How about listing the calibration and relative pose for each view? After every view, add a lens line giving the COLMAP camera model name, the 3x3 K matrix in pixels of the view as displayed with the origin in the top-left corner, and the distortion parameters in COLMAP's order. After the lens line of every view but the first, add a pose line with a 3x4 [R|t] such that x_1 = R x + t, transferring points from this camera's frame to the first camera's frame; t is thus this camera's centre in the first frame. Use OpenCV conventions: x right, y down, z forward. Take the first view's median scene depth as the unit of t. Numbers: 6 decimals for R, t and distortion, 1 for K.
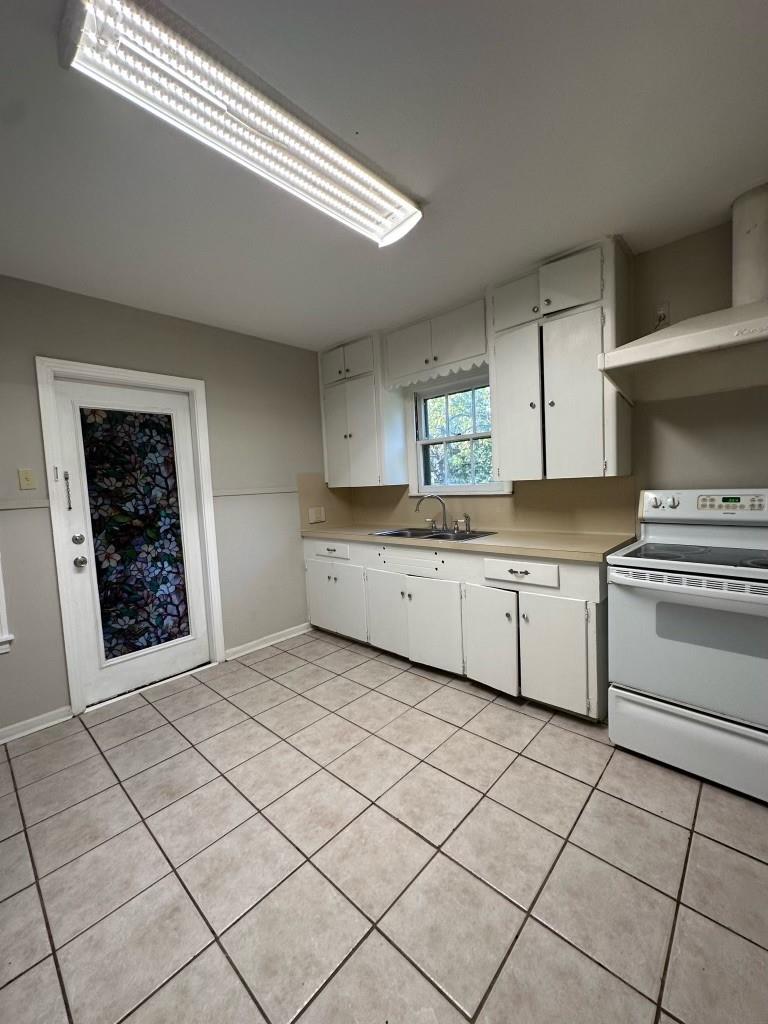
lens RADIAL K [[409.2, 0, 385.3], [0, 409.2, 511.3], [0, 0, 1]] dist [-0.001987, 0.000762]
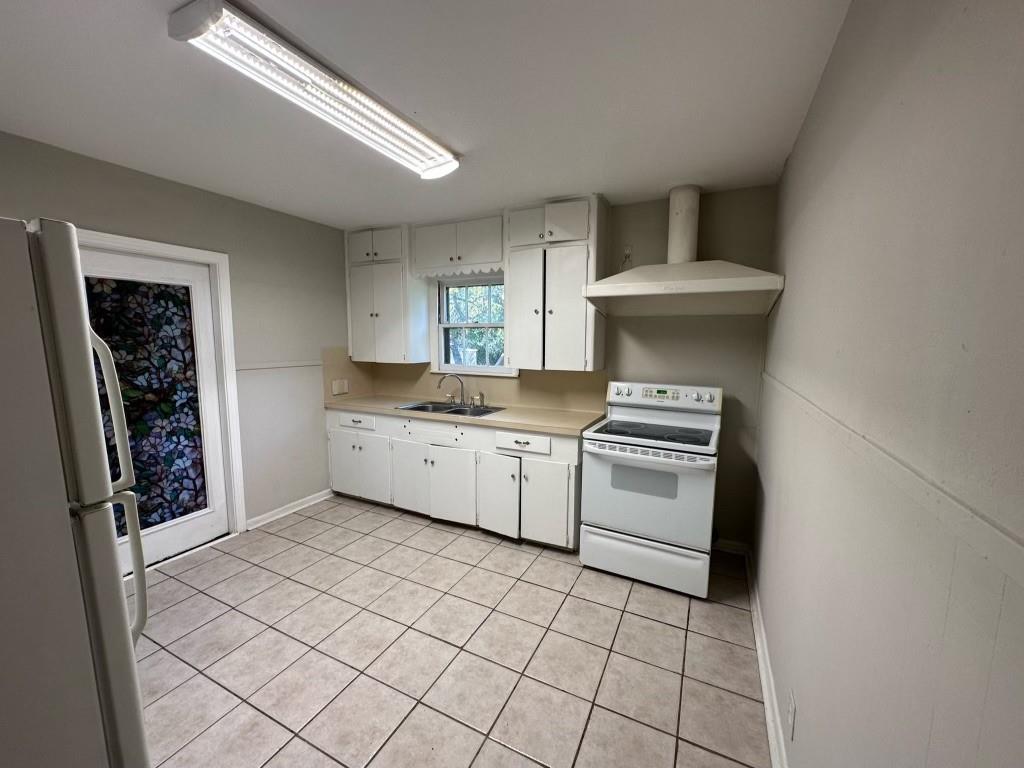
lens RADIAL K [[409.2, 0, 511.8], [0, 409.2, 384.1], [0, 0, 1]] dist [-0.001987, 0.000762]
pose [[0.957350, 0.021962, 0.288096, -0.068561], [-0.032025, 0.999029, 0.030262, -0.063012], [-0.287152, -0.038198, 0.957123, -0.185270]]
